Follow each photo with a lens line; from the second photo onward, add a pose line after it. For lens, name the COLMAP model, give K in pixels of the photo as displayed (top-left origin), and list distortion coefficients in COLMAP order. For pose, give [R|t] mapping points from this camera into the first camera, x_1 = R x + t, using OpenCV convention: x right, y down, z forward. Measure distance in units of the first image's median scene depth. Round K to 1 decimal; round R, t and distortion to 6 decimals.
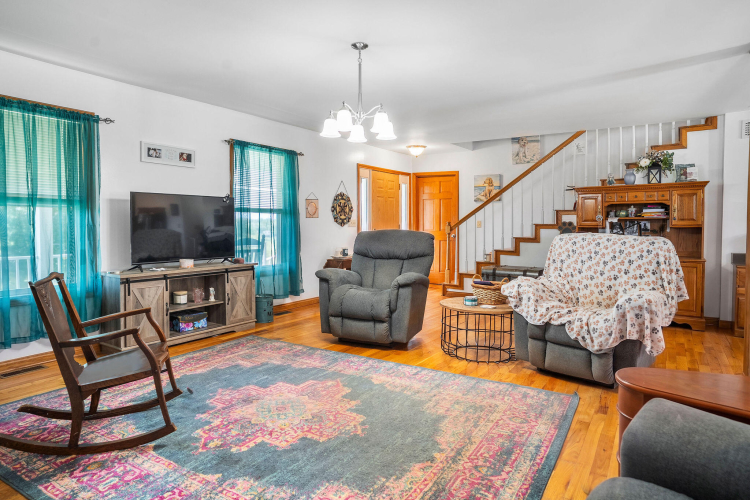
lens RADIAL K [[450.1, 0, 374.9], [0, 450.1, 236.0], [0, 0, 1]] dist [-0.039548, 0.032647]
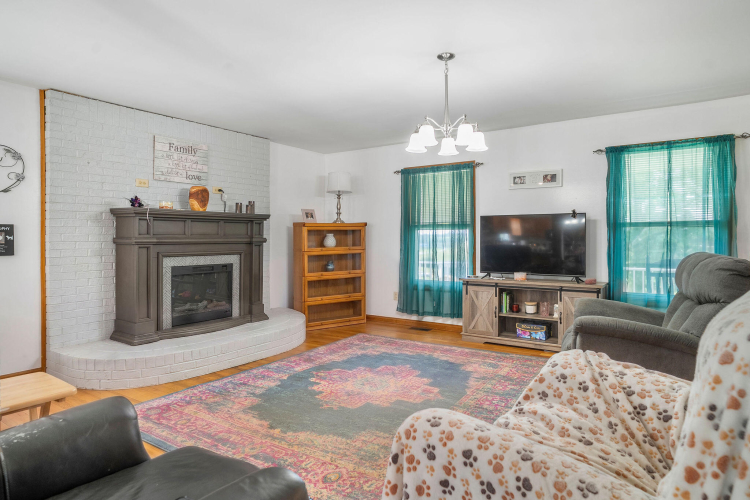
lens RADIAL K [[450.1, 0, 374.9], [0, 450.1, 236.0], [0, 0, 1]] dist [-0.039548, 0.032647]
pose [[-0.016003, -0.006894, -0.999848, 0.751343], [-0.028424, 0.999575, -0.006437, -0.022790], [0.999468, 0.028317, -0.016192, 0.700529]]
